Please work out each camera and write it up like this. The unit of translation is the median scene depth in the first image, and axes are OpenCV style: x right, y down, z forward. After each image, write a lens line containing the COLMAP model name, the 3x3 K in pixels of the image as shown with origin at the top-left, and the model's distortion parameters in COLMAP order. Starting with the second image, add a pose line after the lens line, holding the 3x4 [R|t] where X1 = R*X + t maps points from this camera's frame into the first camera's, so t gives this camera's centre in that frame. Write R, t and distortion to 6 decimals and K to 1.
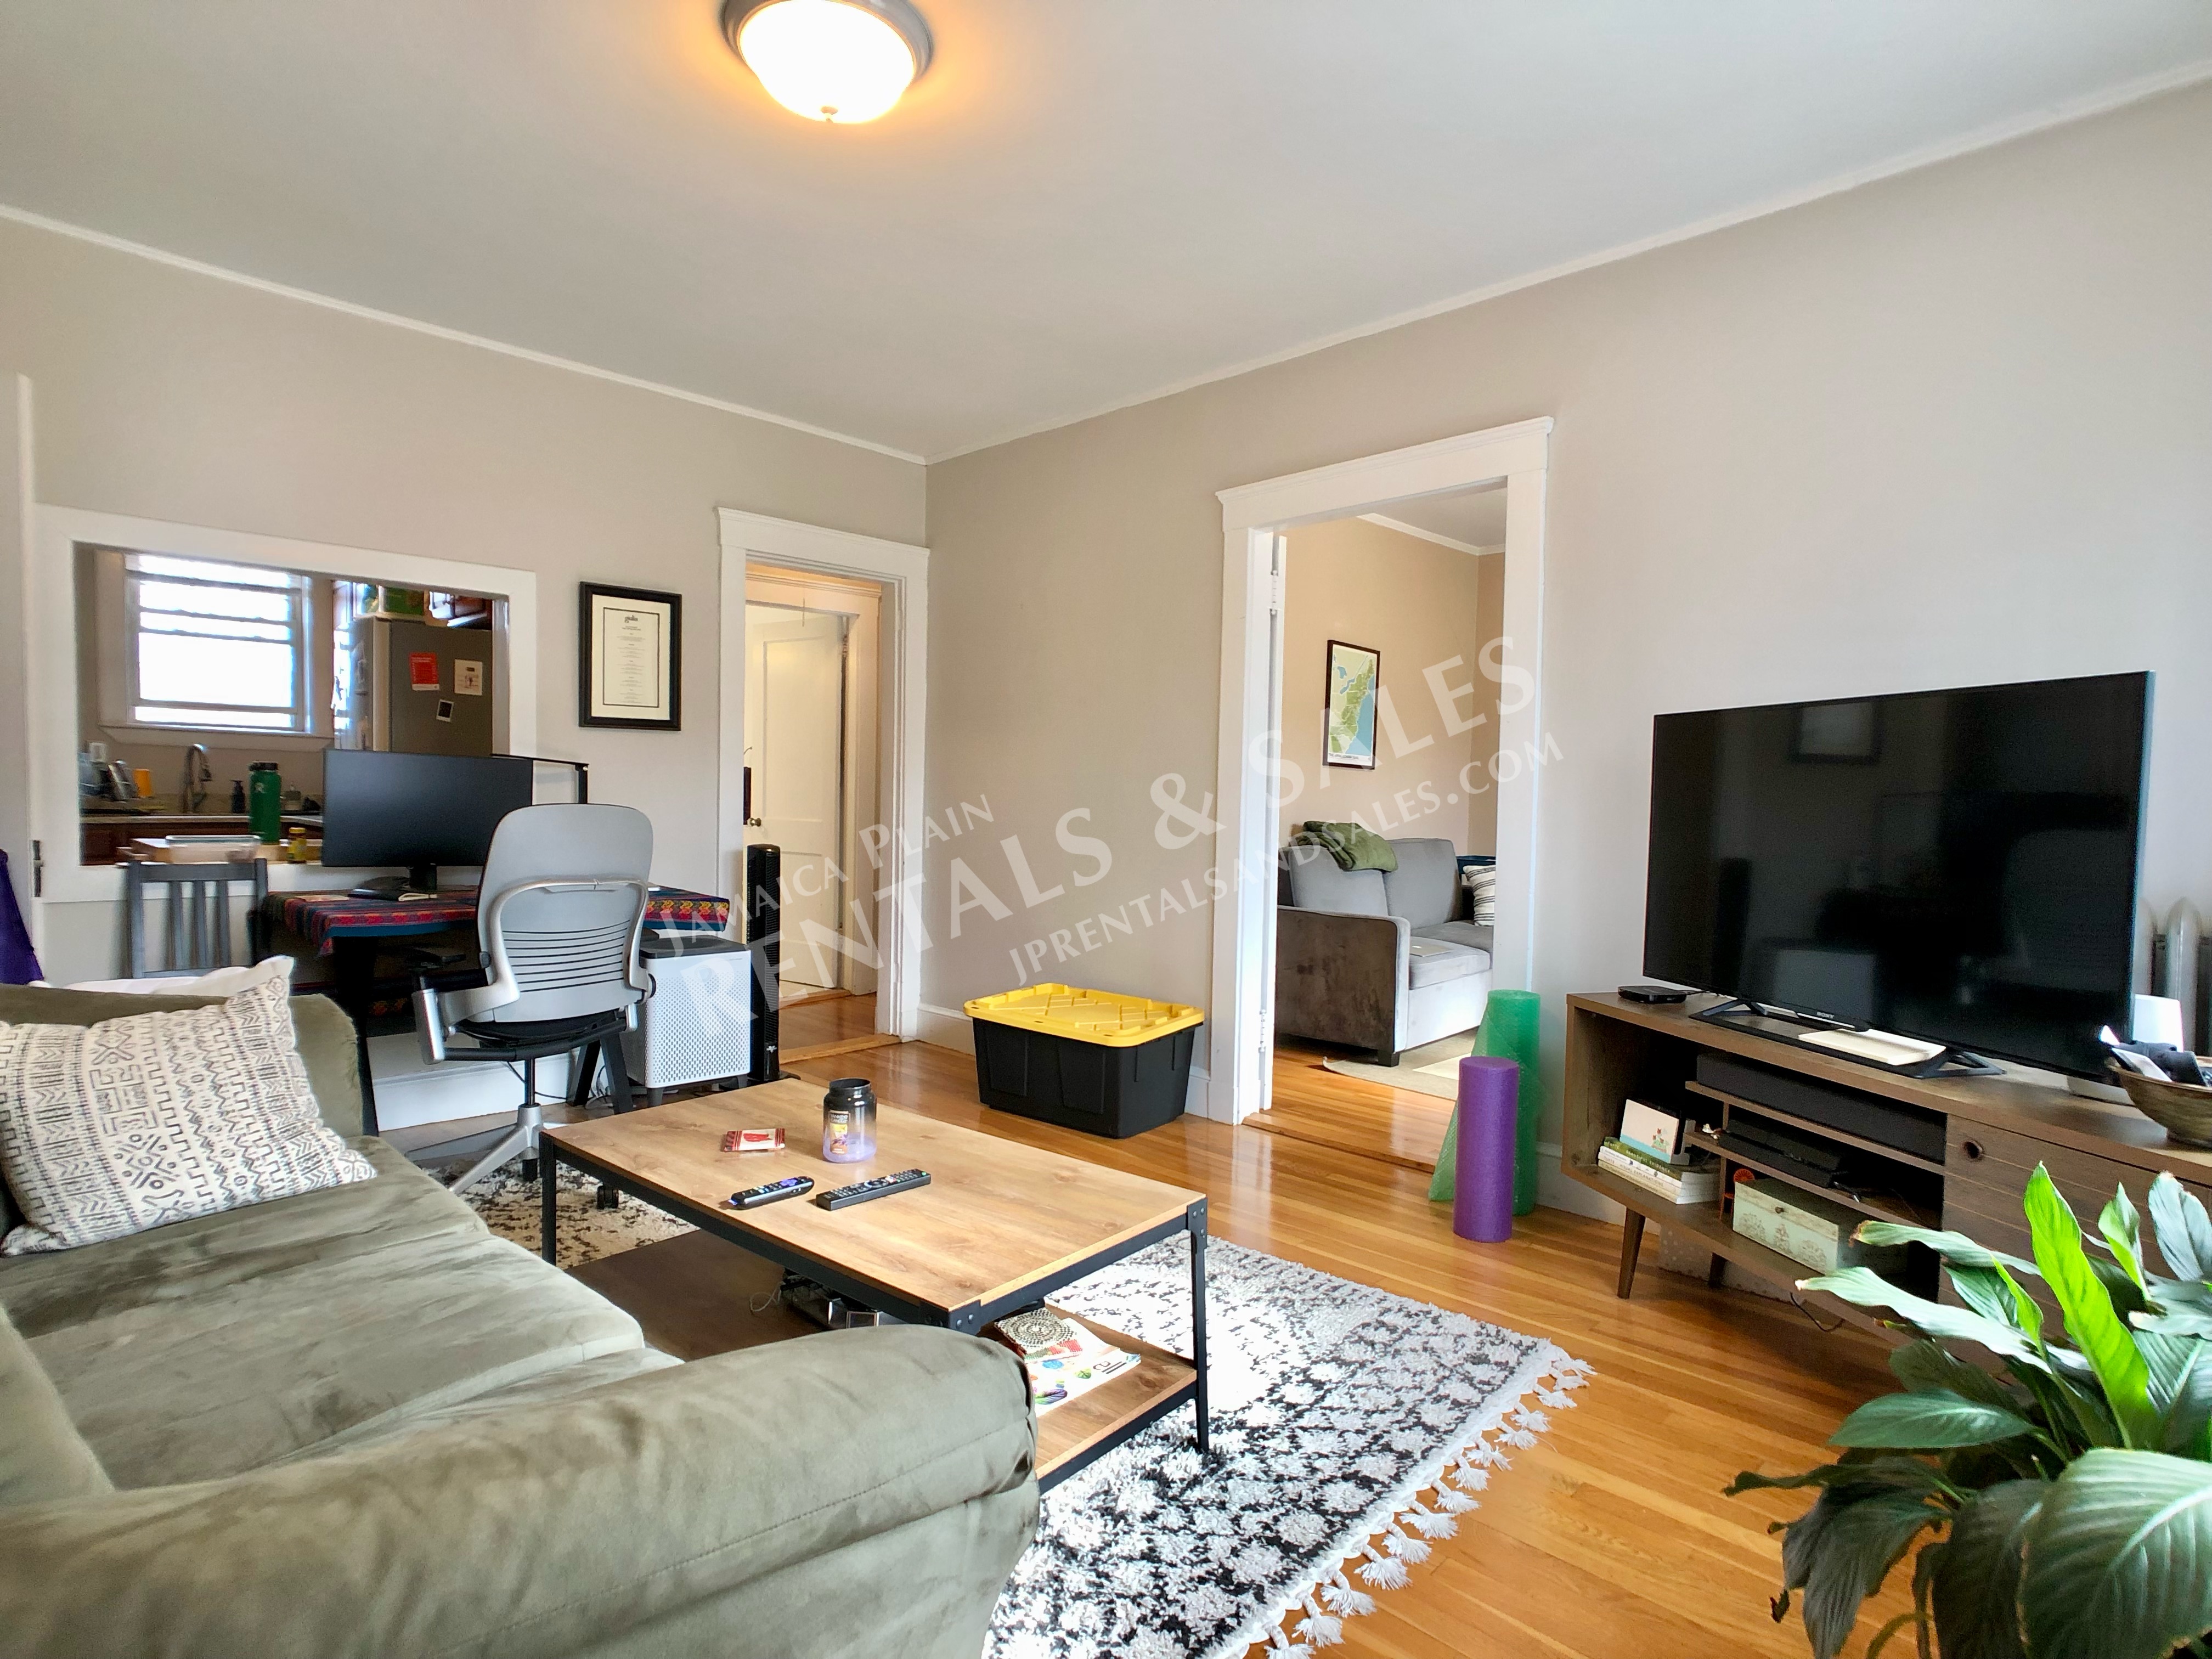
lens RADIAL K [[1186.5, 0, 1092.9], [0, 1186.5, 837.7], [0, 0, 1]] dist [-0.007965, 0.003307]
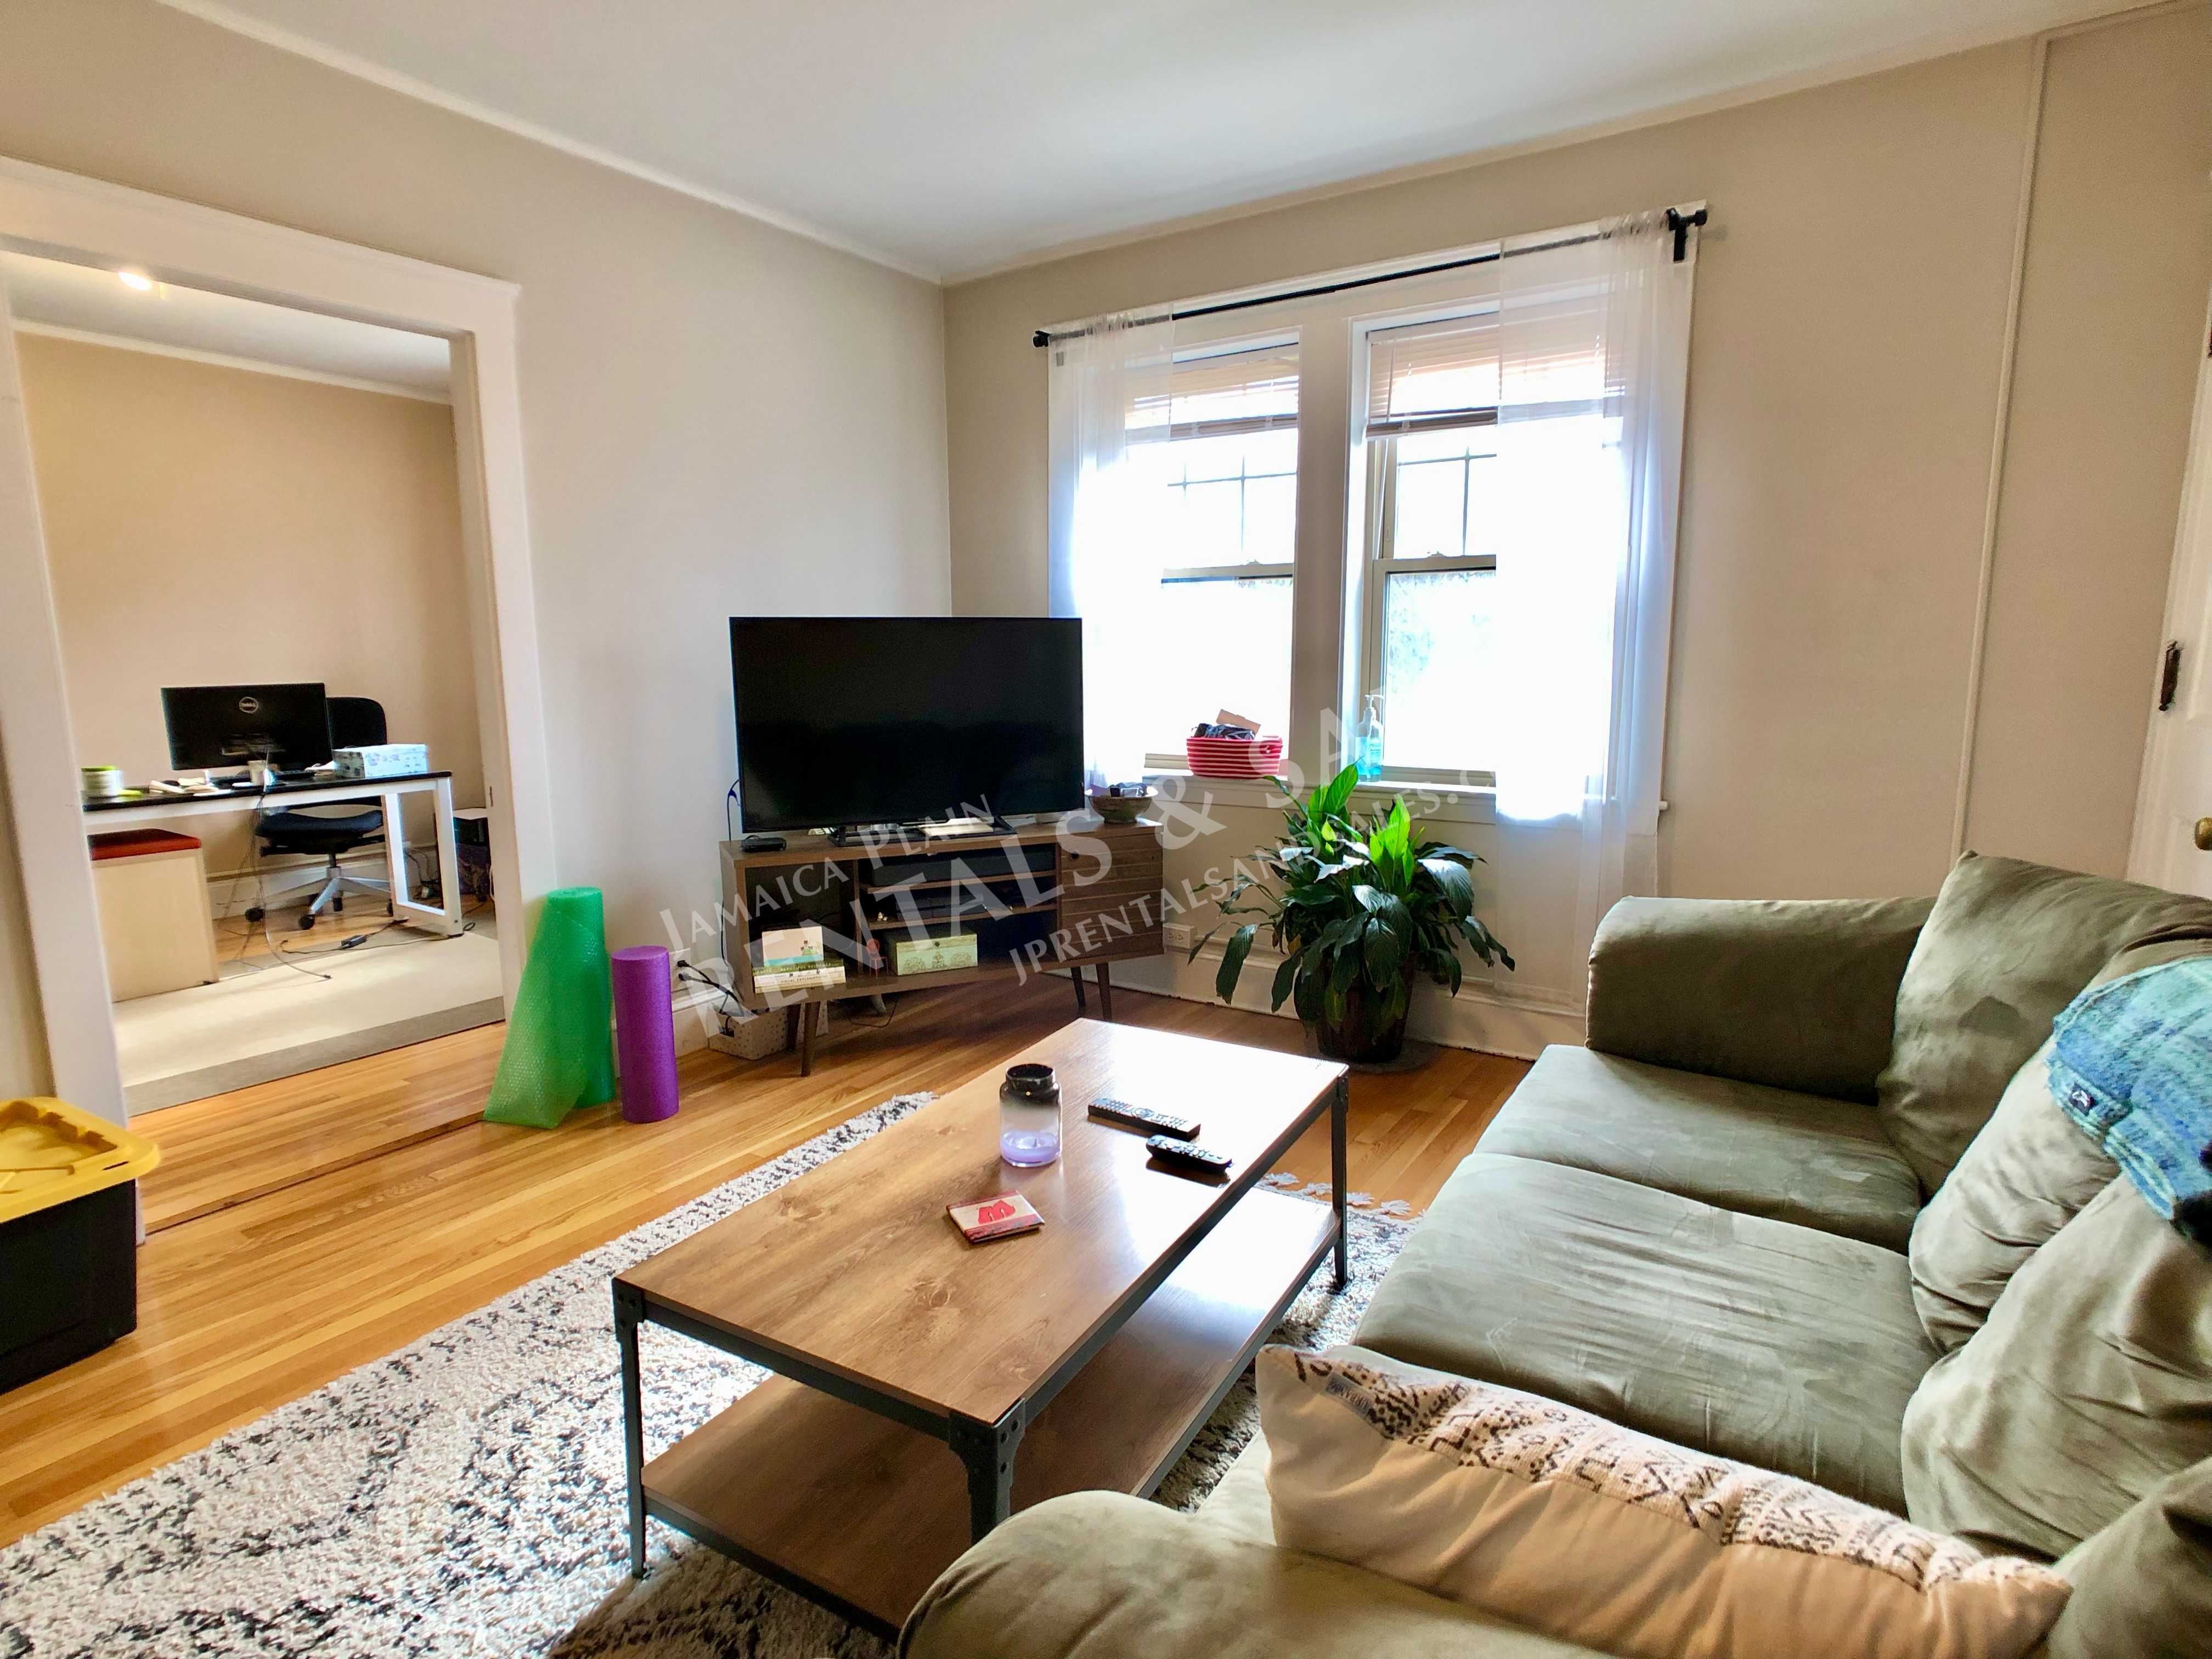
lens RADIAL K [[1186.5, 0, 1109.3], [0, 1186.5, 825.8], [0, 0, 1]] dist [-0.007965, 0.003307]
pose [[-0.208039, -0.158644, 0.965169, -0.918854], [0.042756, 0.984341, 0.171011, -0.096219], [-0.977186, 0.076843, -0.197998, 1.012057]]
